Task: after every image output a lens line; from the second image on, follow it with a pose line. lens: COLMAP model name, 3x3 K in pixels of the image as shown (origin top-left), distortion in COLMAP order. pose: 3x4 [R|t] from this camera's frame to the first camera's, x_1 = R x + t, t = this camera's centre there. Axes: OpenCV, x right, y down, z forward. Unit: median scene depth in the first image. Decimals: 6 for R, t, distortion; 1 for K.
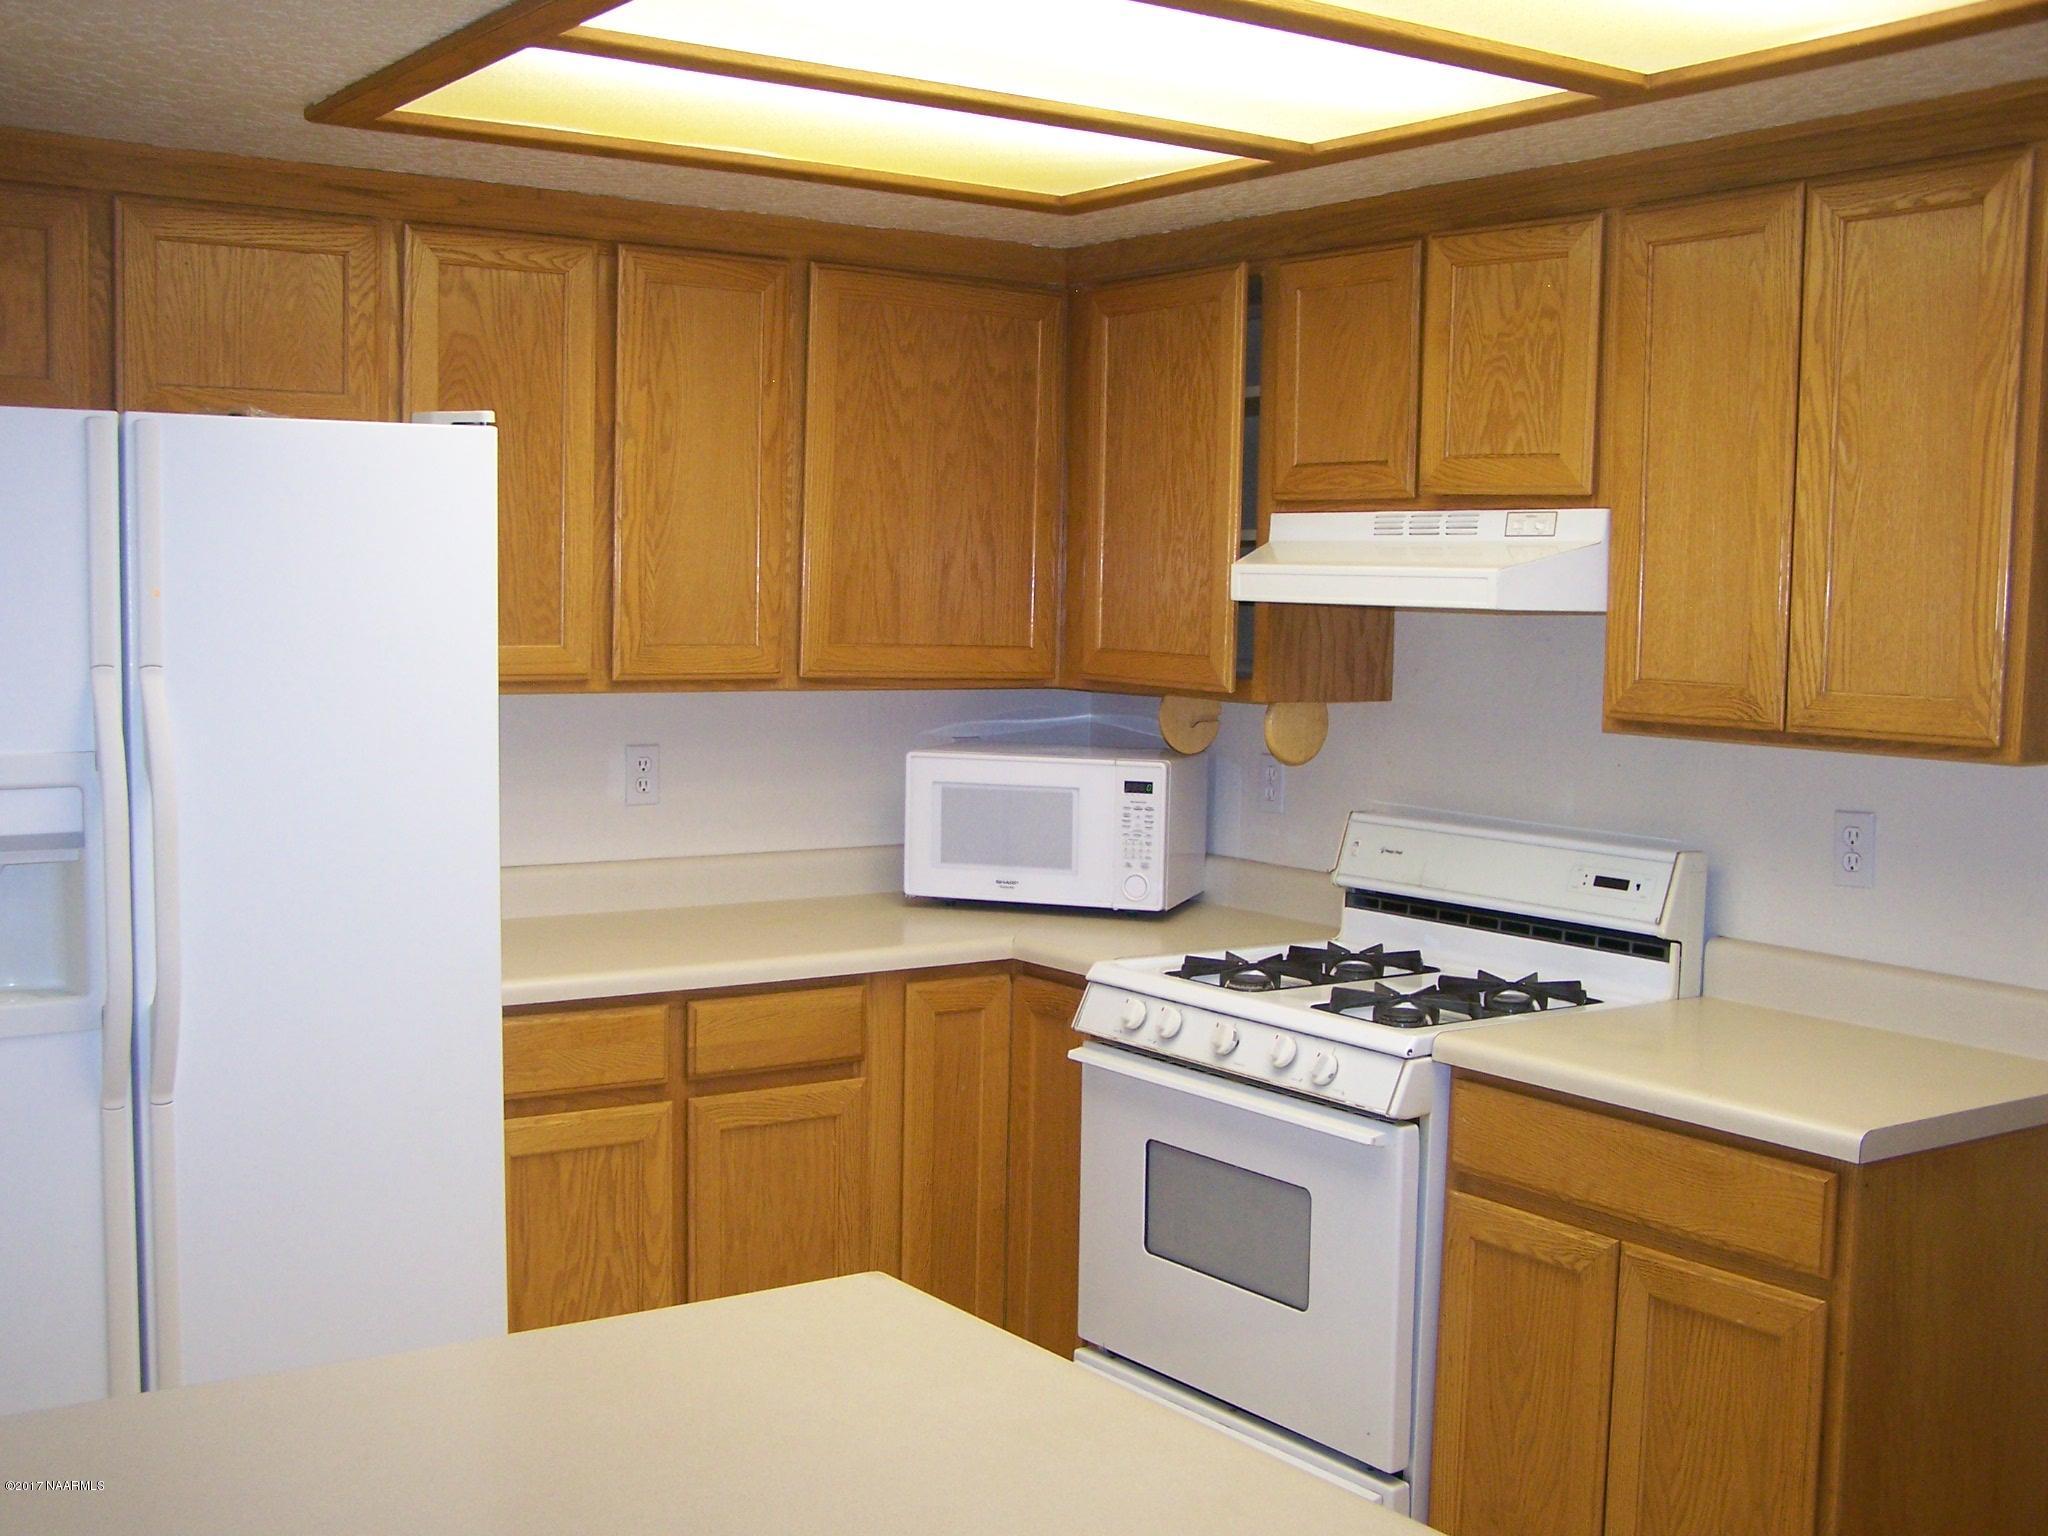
lens RADIAL K [[2401.8, 0, 1026.3], [0, 2401.8, 757.0], [0, 0, 1]] dist [-0.104675, 0.000000]
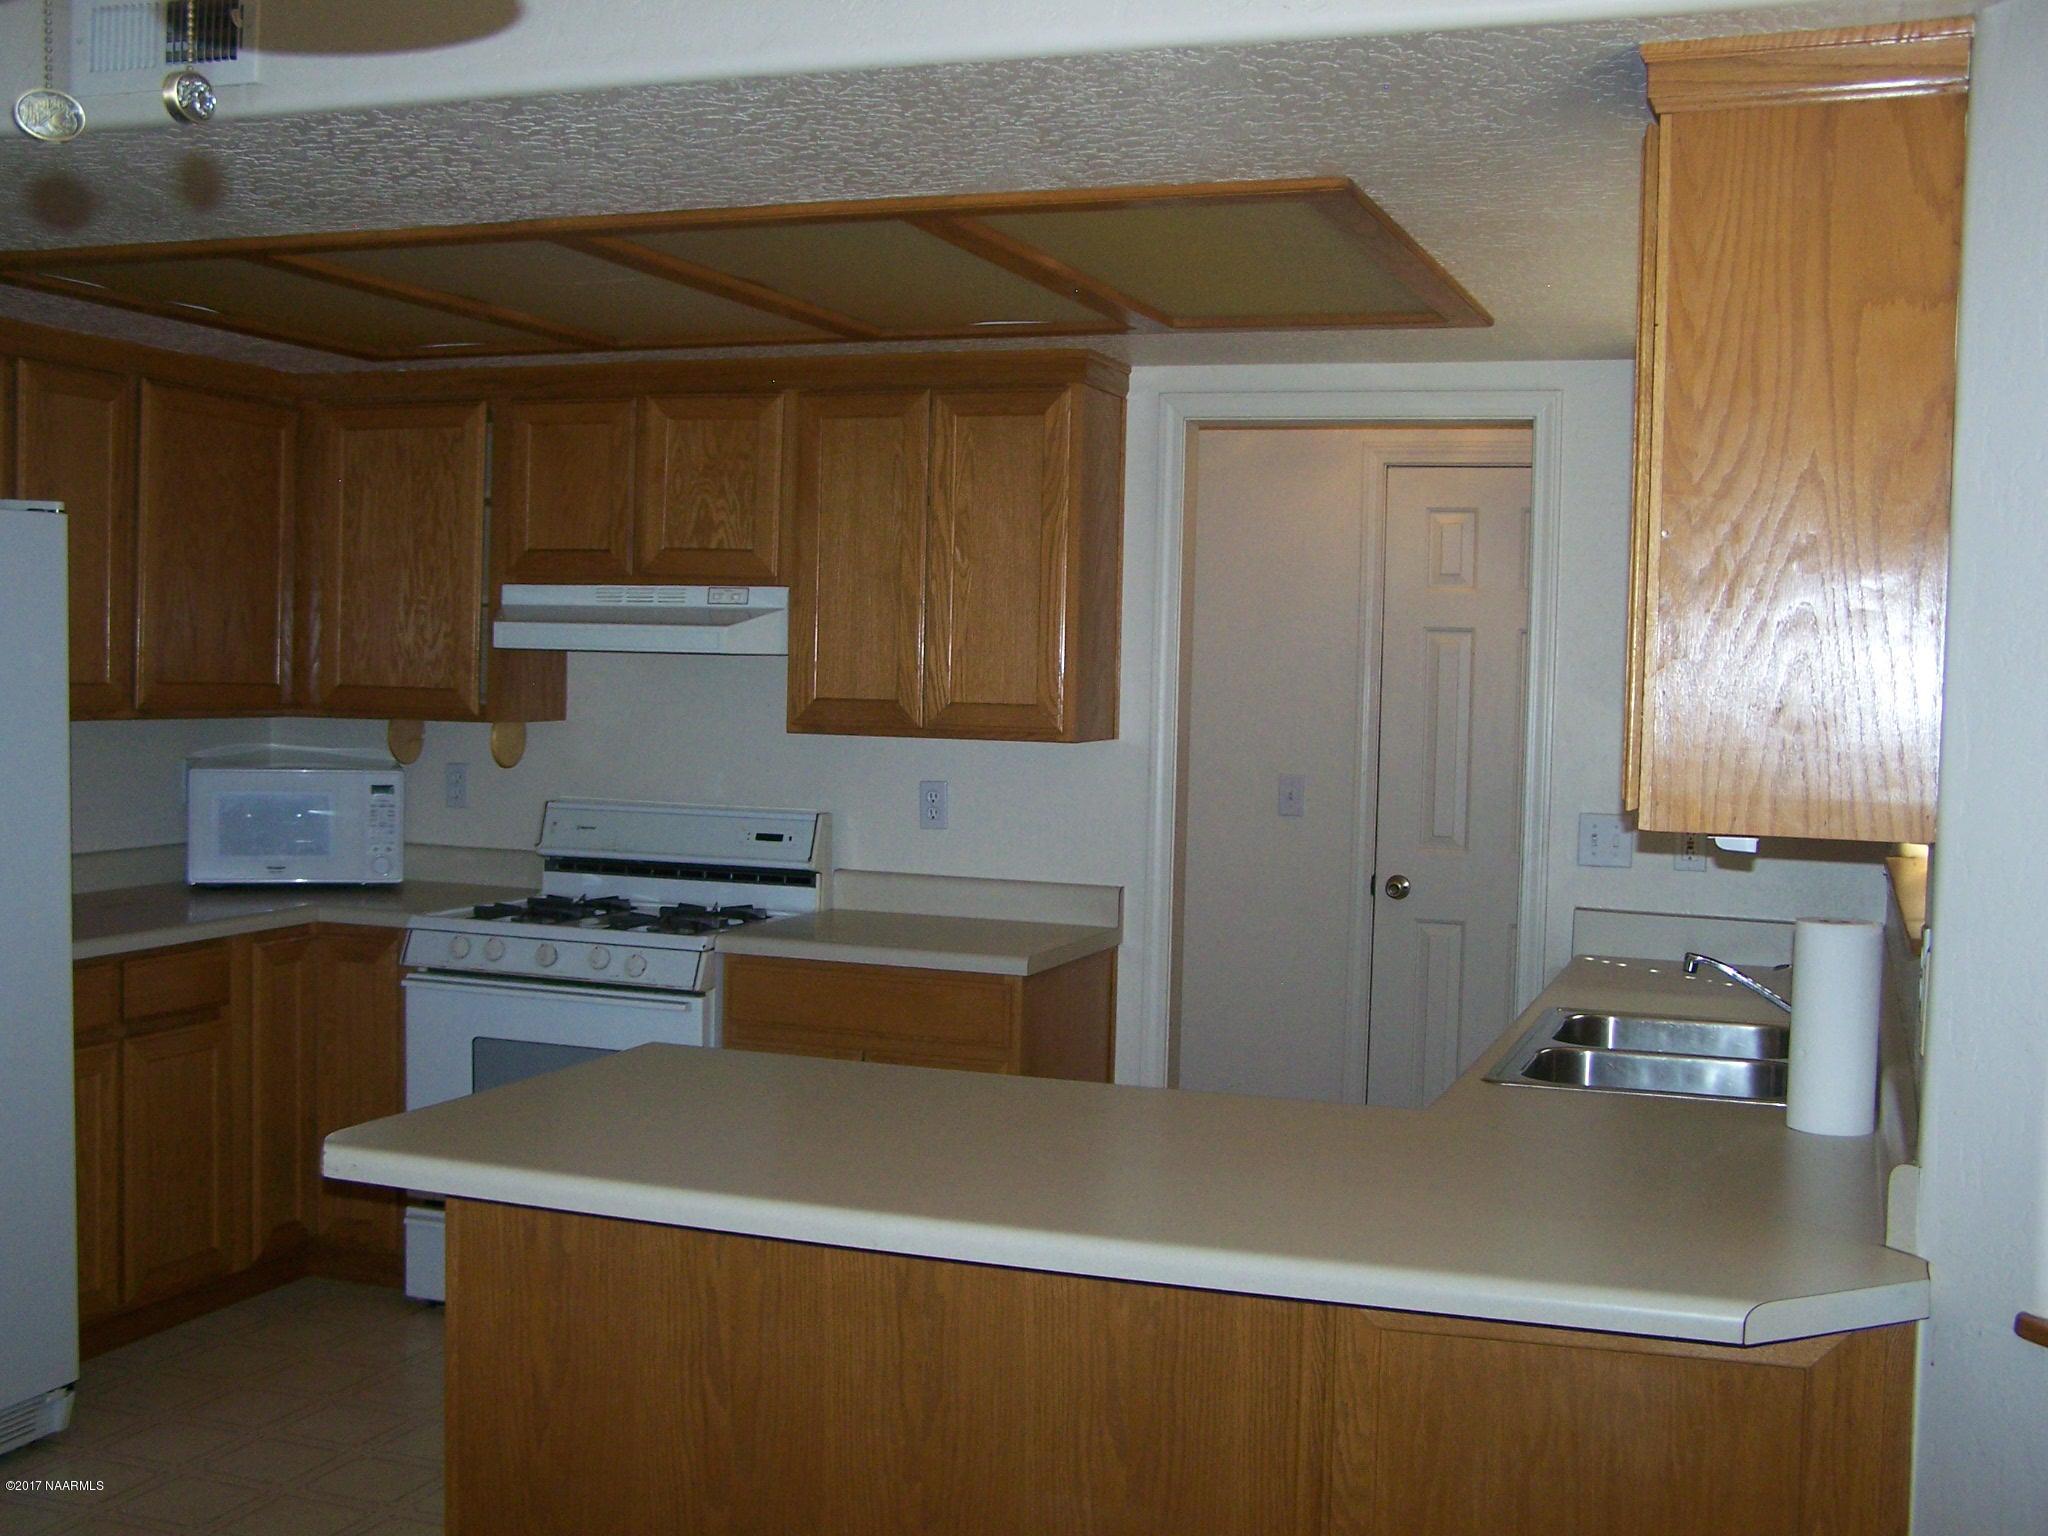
lens RADIAL K [[2401.8, 0, 1021.1], [0, 2401.8, 774.5], [0, 0, 1]] dist [-0.104675, 0.000000]
pose [[0.819788, -0.028711, 0.571947, -0.434351], [0.035467, 0.999371, -0.000669, 0.018594], [-0.571568, 0.020834, 0.820290, -0.286161]]
